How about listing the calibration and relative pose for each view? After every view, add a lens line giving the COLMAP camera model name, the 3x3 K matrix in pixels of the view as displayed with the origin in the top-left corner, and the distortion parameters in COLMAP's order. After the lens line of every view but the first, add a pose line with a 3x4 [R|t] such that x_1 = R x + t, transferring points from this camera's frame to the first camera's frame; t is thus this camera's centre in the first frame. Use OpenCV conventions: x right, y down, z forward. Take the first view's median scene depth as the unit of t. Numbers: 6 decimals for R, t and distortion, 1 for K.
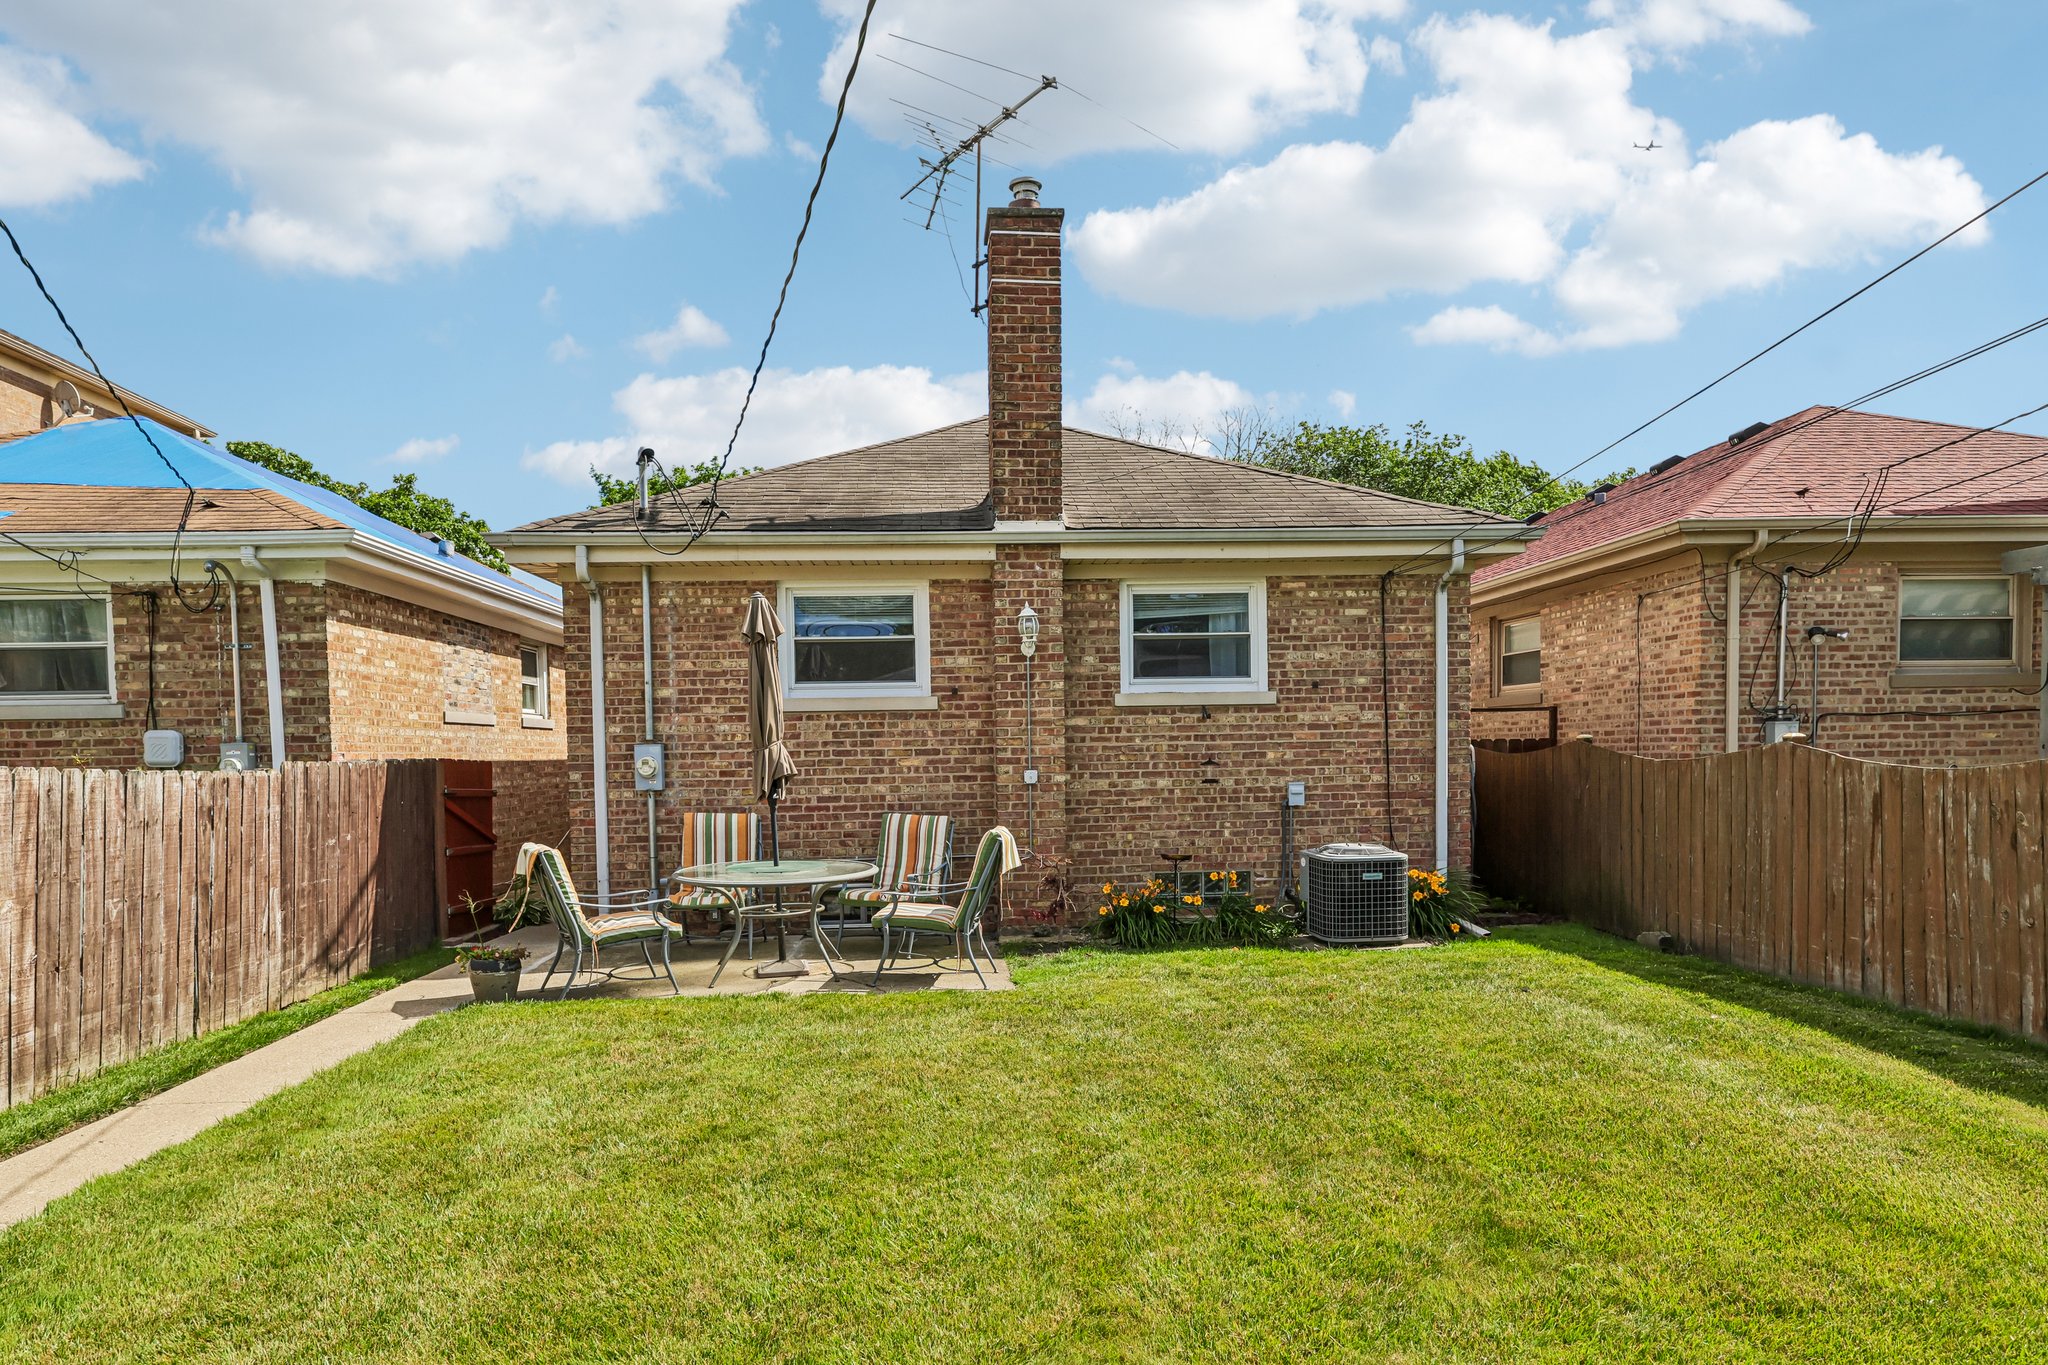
lens RADIAL K [[1295.6, 0, 1006.7], [0, 1295.6, 738.7], [0, 0, 1]] dist [0.000336, 0.000178]
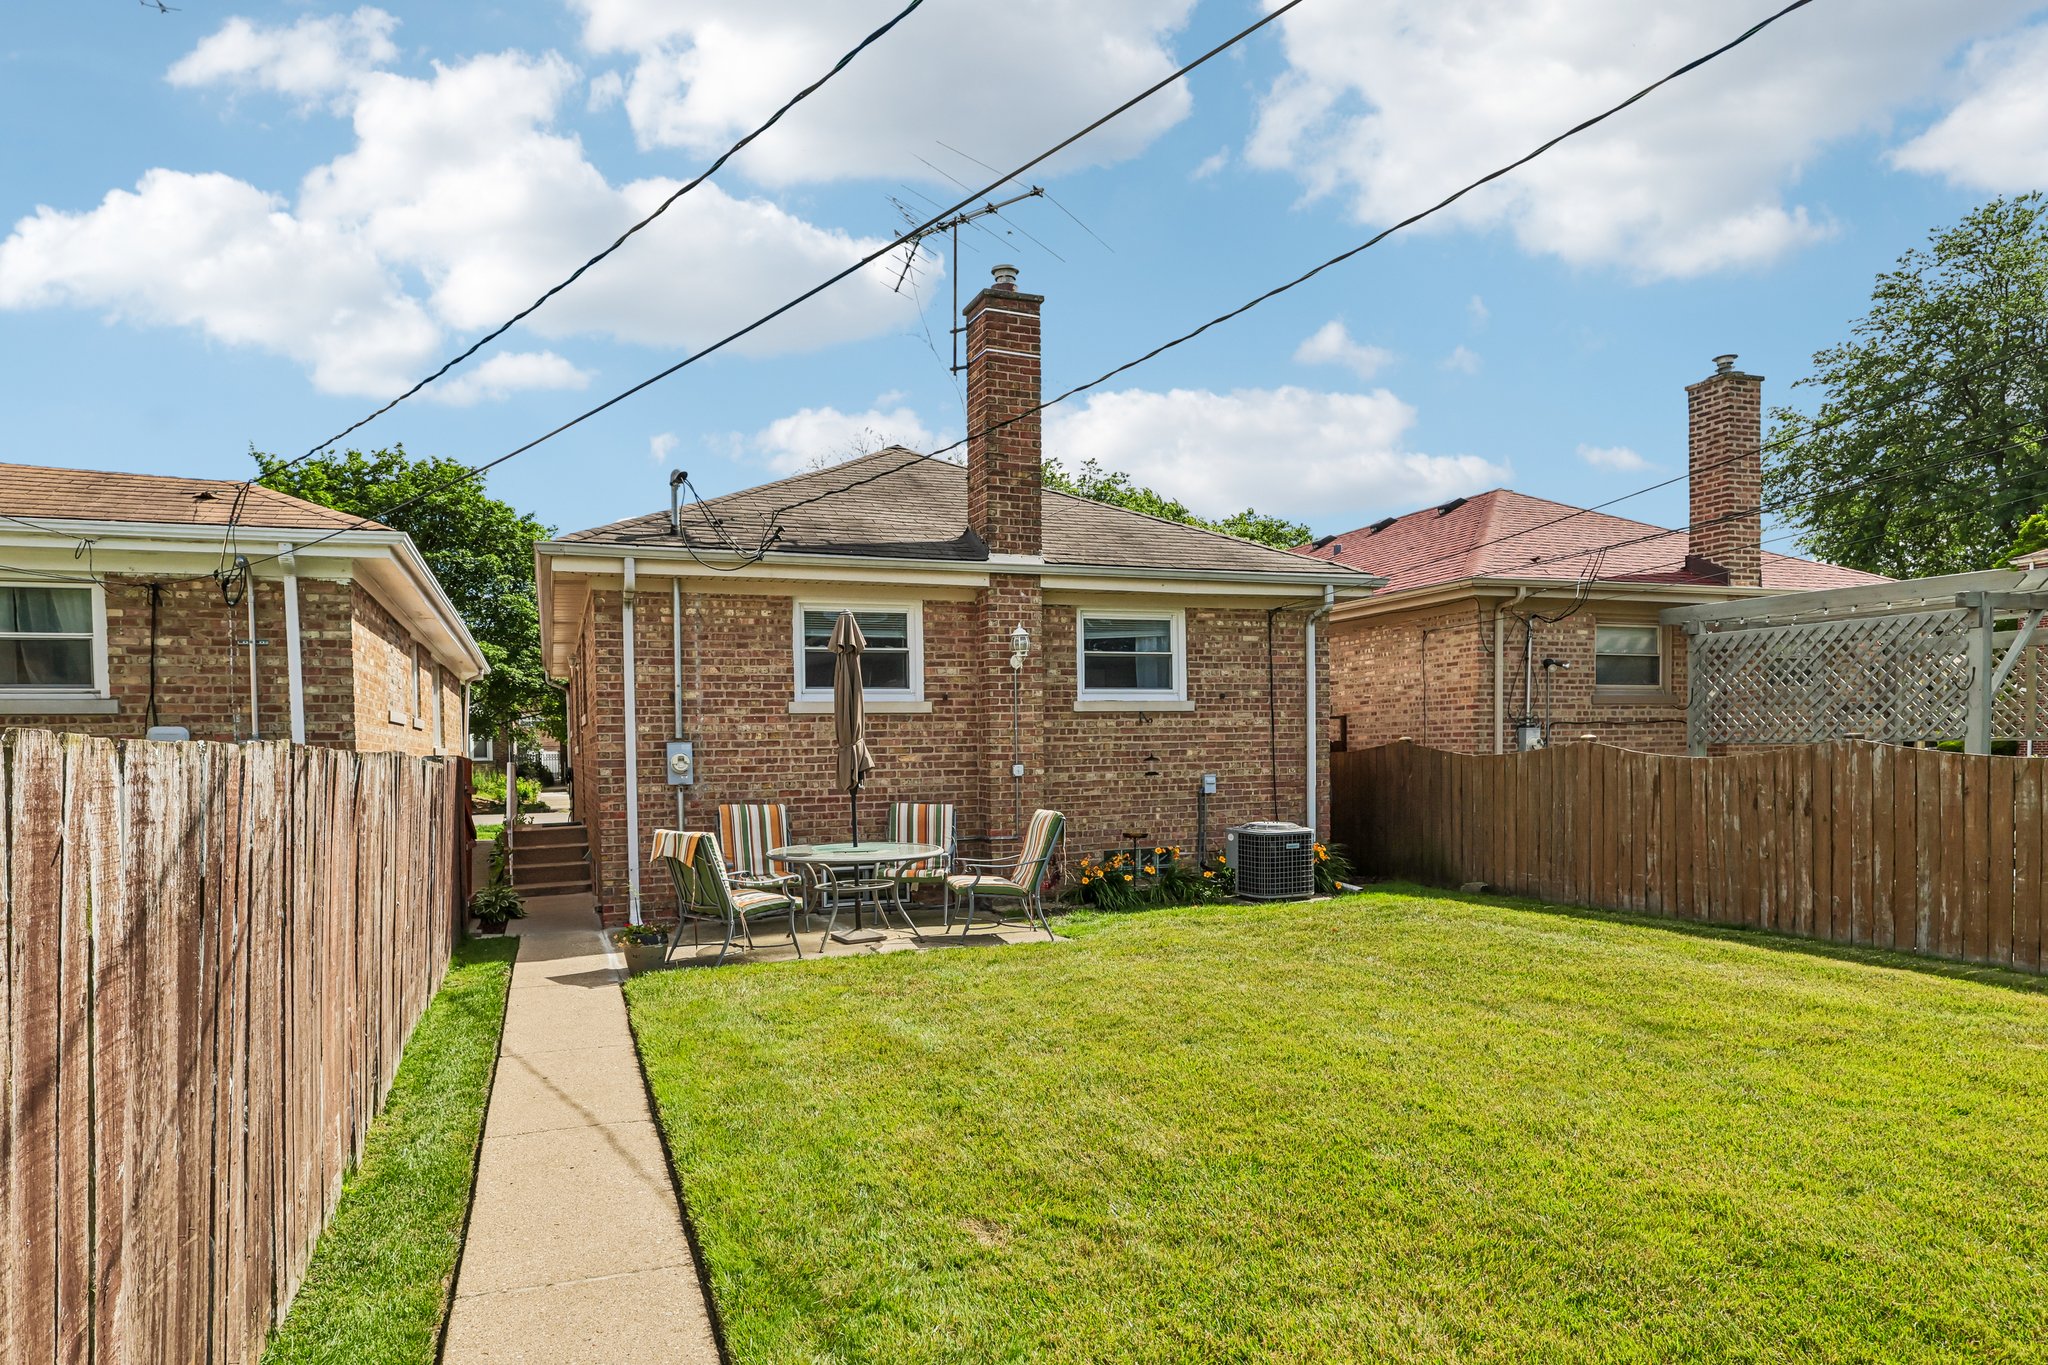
lens RADIAL K [[1295.6, 0, 1038.2], [0, 1295.6, 721.3], [0, 0, 1]] dist [0.000336, 0.000178]
pose [[0.946984, 0.007543, 0.321192, -0.338873], [-0.001030, 0.999791, -0.020442, 0.008424], [-0.321279, 0.019028, 0.946793, -0.124086]]
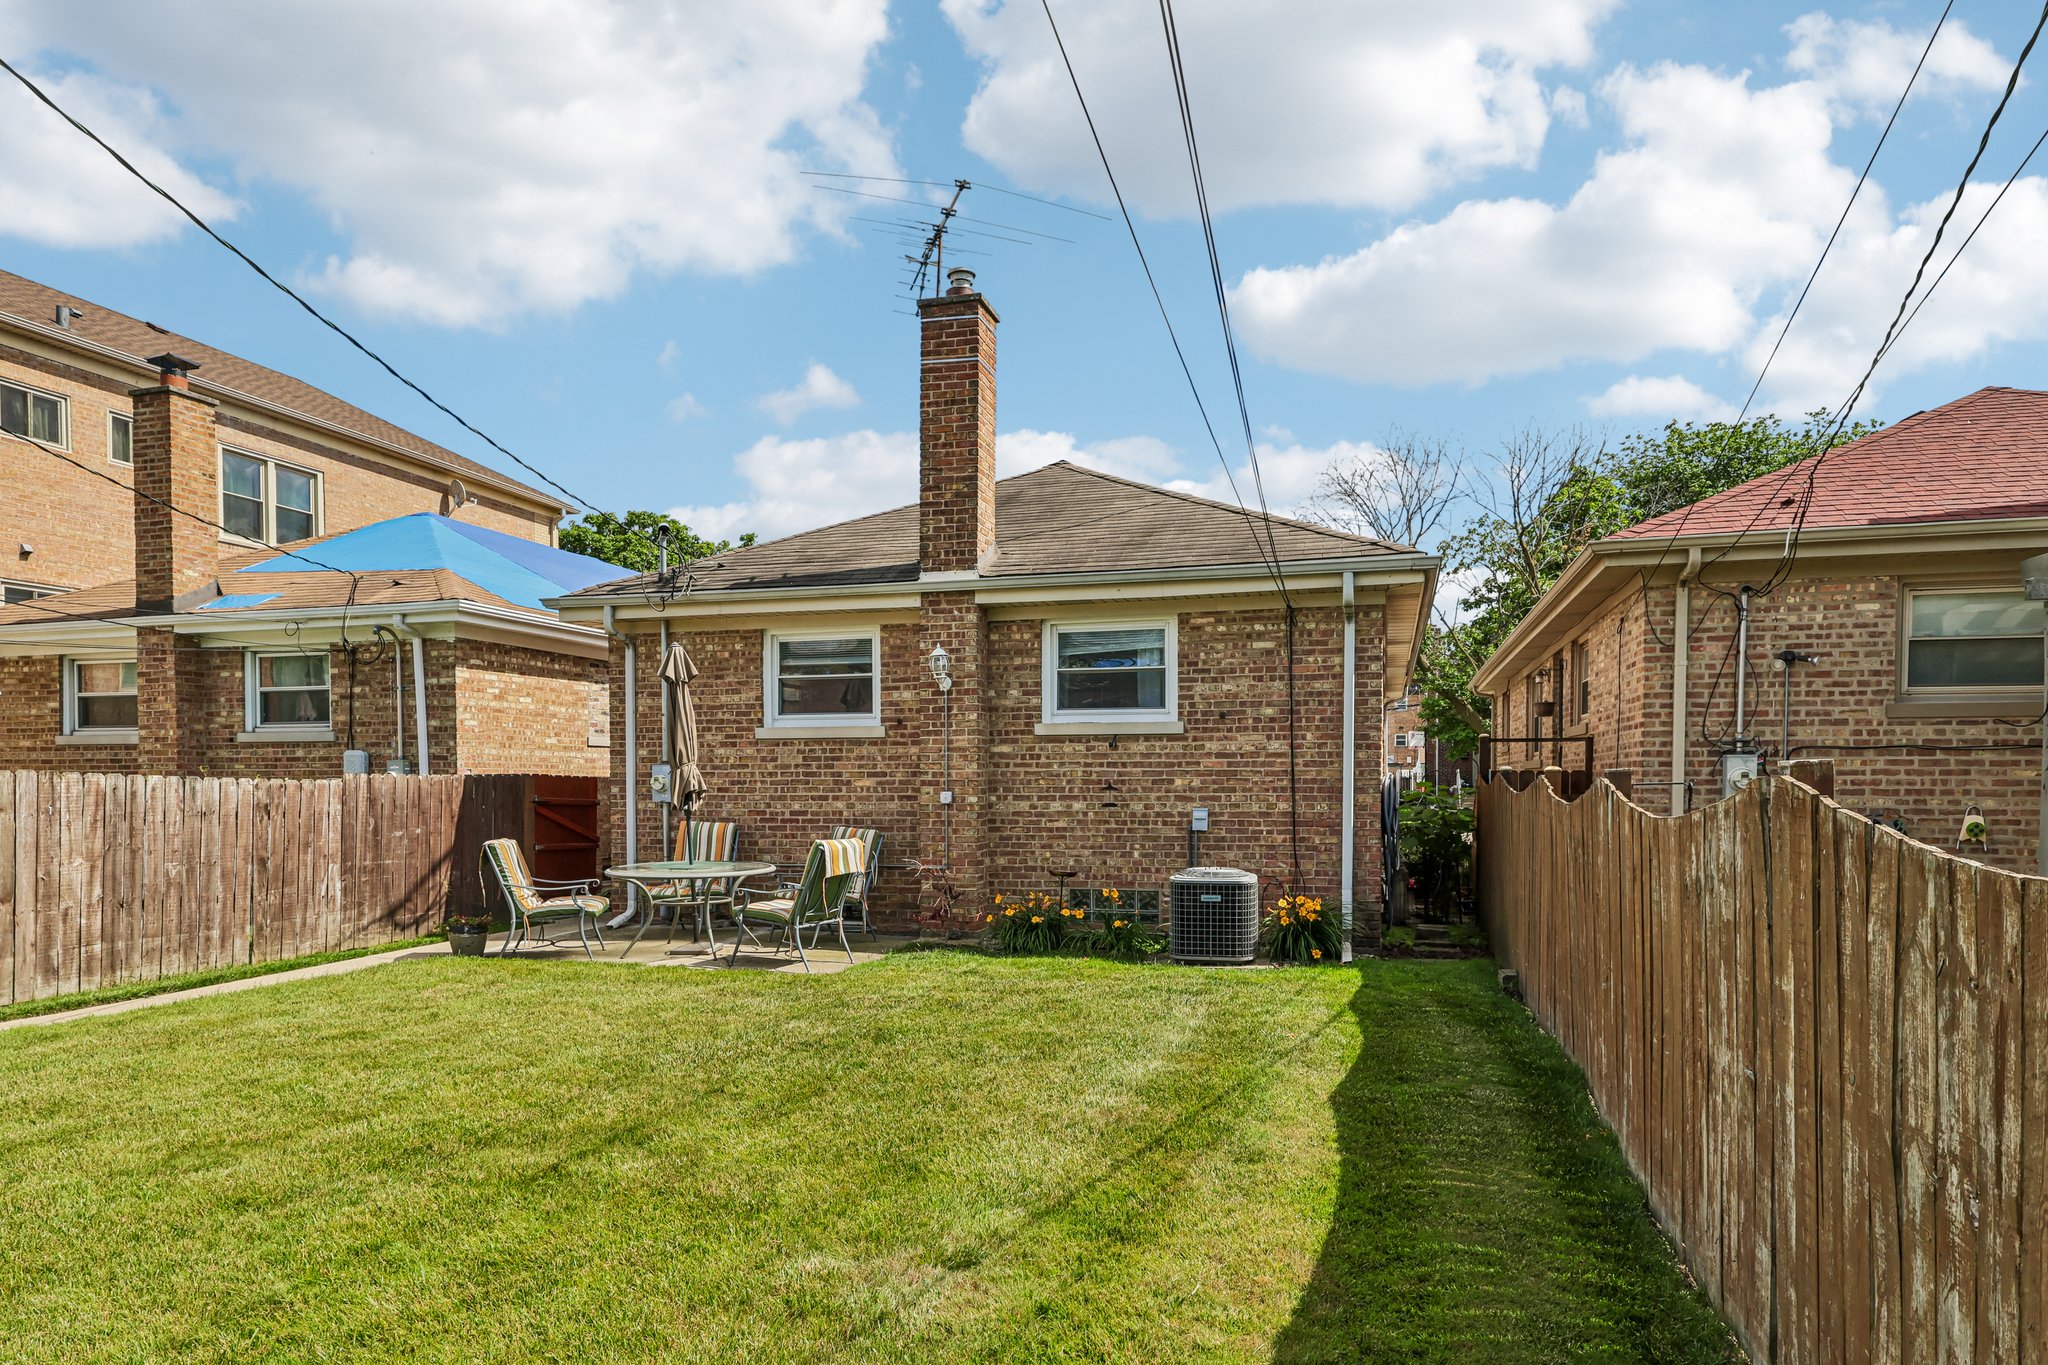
lens RADIAL K [[1295.6, 0, 986.6], [0, 1295.6, 746.8], [0, 0, 1]] dist [0.000336, 0.000178]
pose [[0.936818, 0.007140, -0.349744, 0.439631], [-0.011725, 0.999871, -0.010996, -0.002818], [0.349620, 0.014402, 0.936781, -0.045565]]
